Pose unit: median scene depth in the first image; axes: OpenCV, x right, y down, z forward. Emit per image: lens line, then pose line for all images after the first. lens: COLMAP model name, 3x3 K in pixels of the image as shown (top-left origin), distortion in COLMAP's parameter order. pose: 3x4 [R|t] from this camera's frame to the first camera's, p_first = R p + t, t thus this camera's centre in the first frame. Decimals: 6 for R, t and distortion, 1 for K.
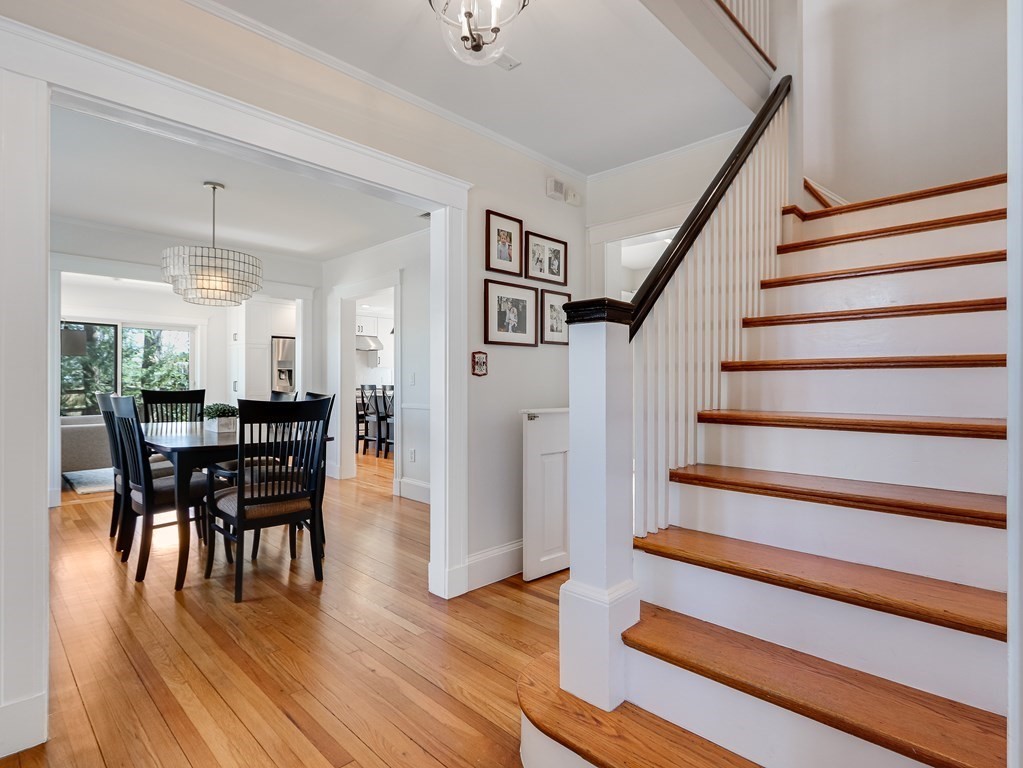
lens RADIAL K [[535.0, 0, 504.7], [0, 535.0, 383.5], [0, 0, 1]] dist [0.002331, -0.001896]
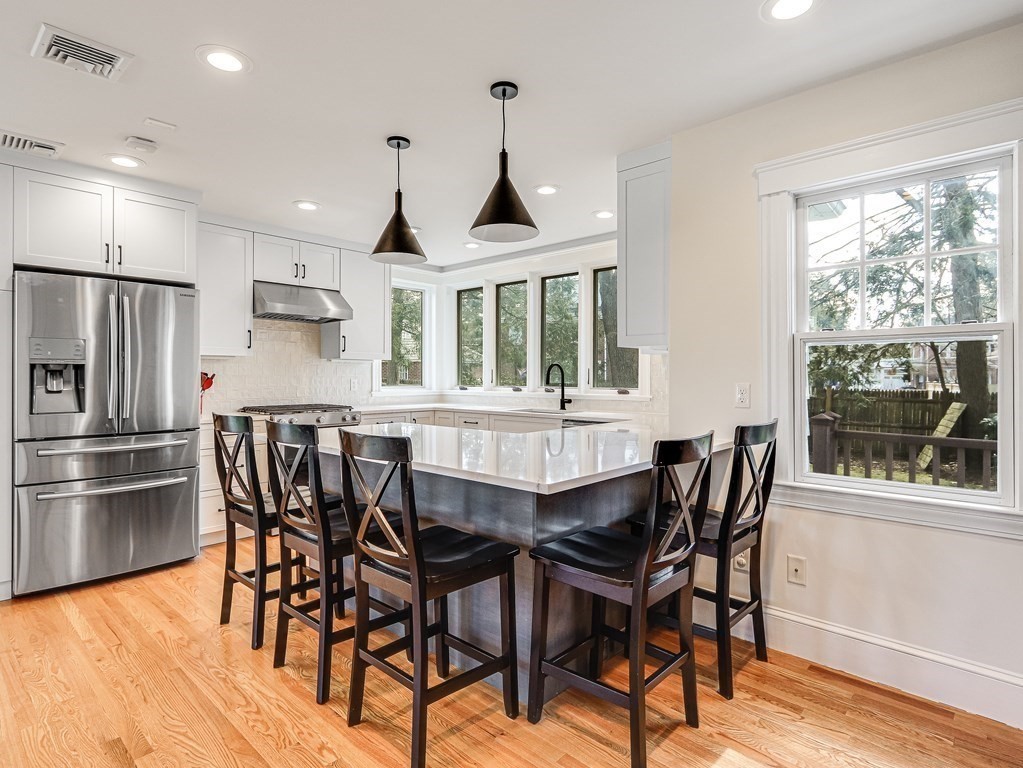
lens RADIAL K [[539.8, 0, 511.5], [0, 539.8, 384.0], [0, 0, 1]] dist [0.003061, 0.000657]
pose [[0.999090, -0.002488, 0.042569, -0.167465], [0.001974, 0.999924, 0.012132, -0.020369], [-0.042596, -0.012037, 0.999020, 0.790709]]
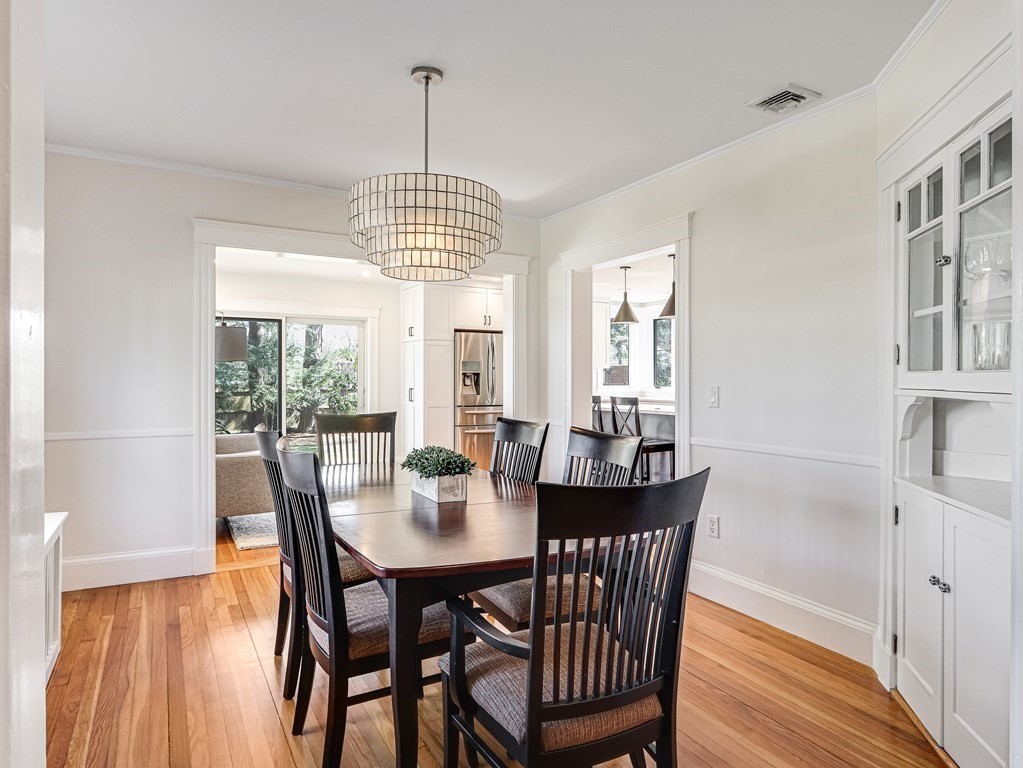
lens RADIAL K [[634.9, 0, 511.5], [0, 634.9, 384.0], [0, 0, 1]] dist [-0.000980, -0.000880]
pose [[0.962081, 0.000432, -0.272763, -0.134007], [0.000926, 0.999988, 0.004850, -0.017786], [0.272762, -0.004919, 0.962069, 0.180883]]
